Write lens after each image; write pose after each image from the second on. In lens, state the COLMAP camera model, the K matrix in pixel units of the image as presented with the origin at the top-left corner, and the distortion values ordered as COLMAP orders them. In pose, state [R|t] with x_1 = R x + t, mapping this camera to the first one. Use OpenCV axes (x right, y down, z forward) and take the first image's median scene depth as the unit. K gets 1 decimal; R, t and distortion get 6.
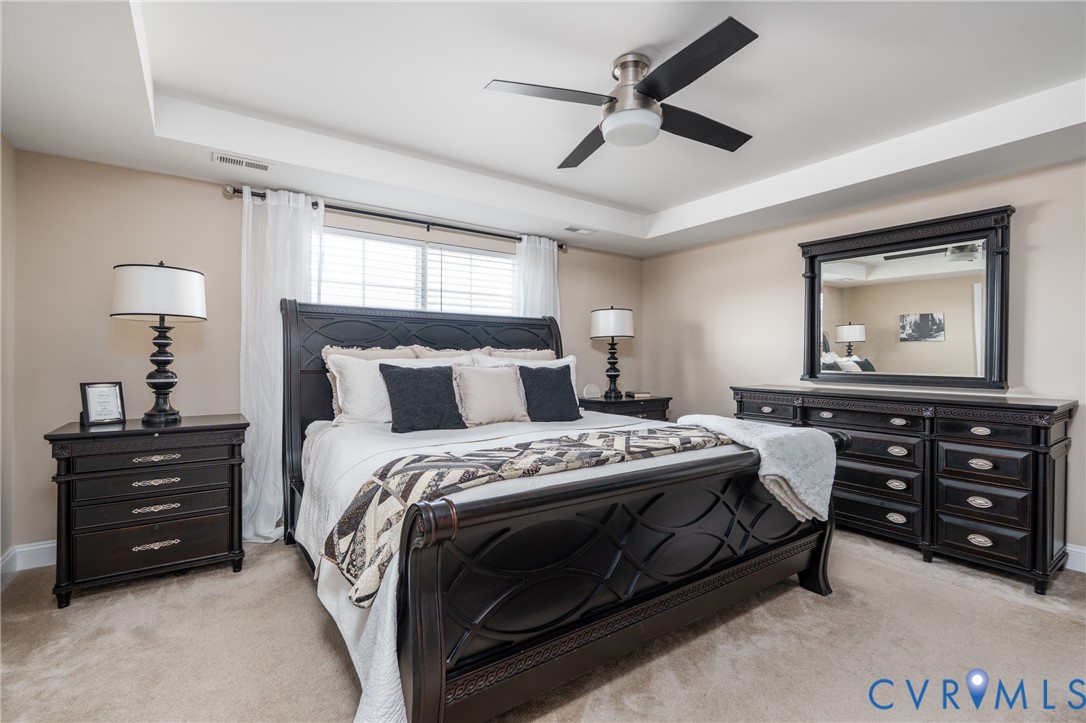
lens RADIAL K [[479.6, 0, 533.4], [0, 479.6, 362.4], [0, 0, 1]] dist [-0.008731, 0.000740]
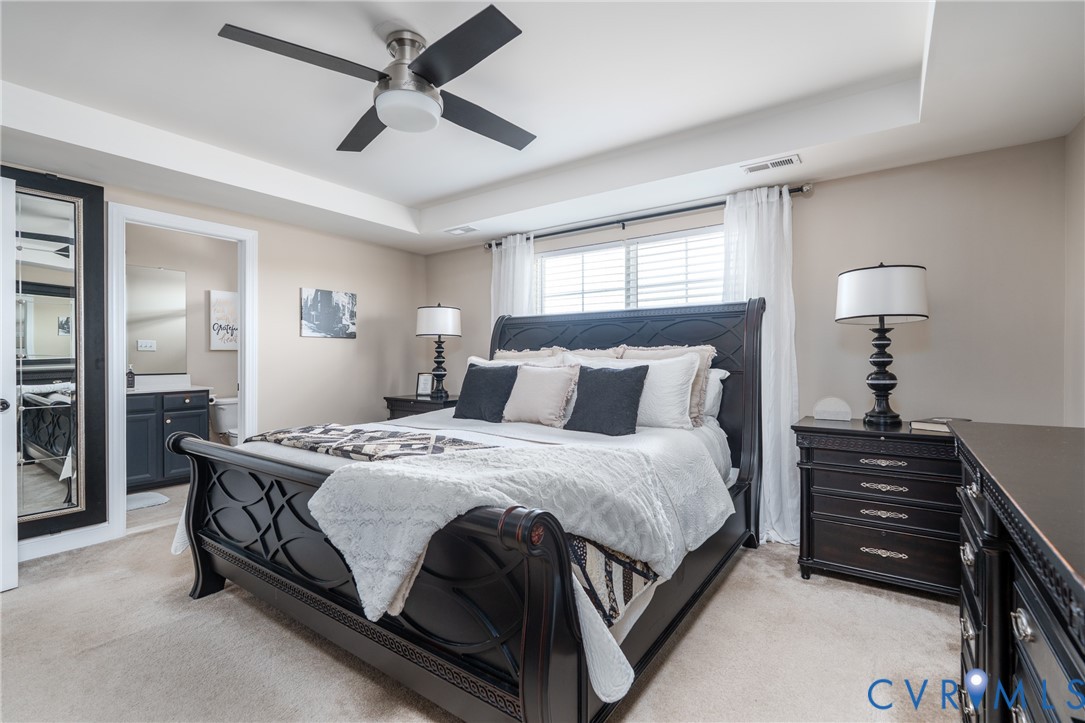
lens RADIAL K [[479.2, 0, 543.9], [0, 479.2, 358.7], [0, 0, 1]] dist [-0.008731, 0.000740]
pose [[0.351622, -0.006036, -0.936122, 0.650112], [-0.001083, 0.999976, -0.006855, -0.000612], [0.936141, 0.003424, 0.351607, 0.507425]]
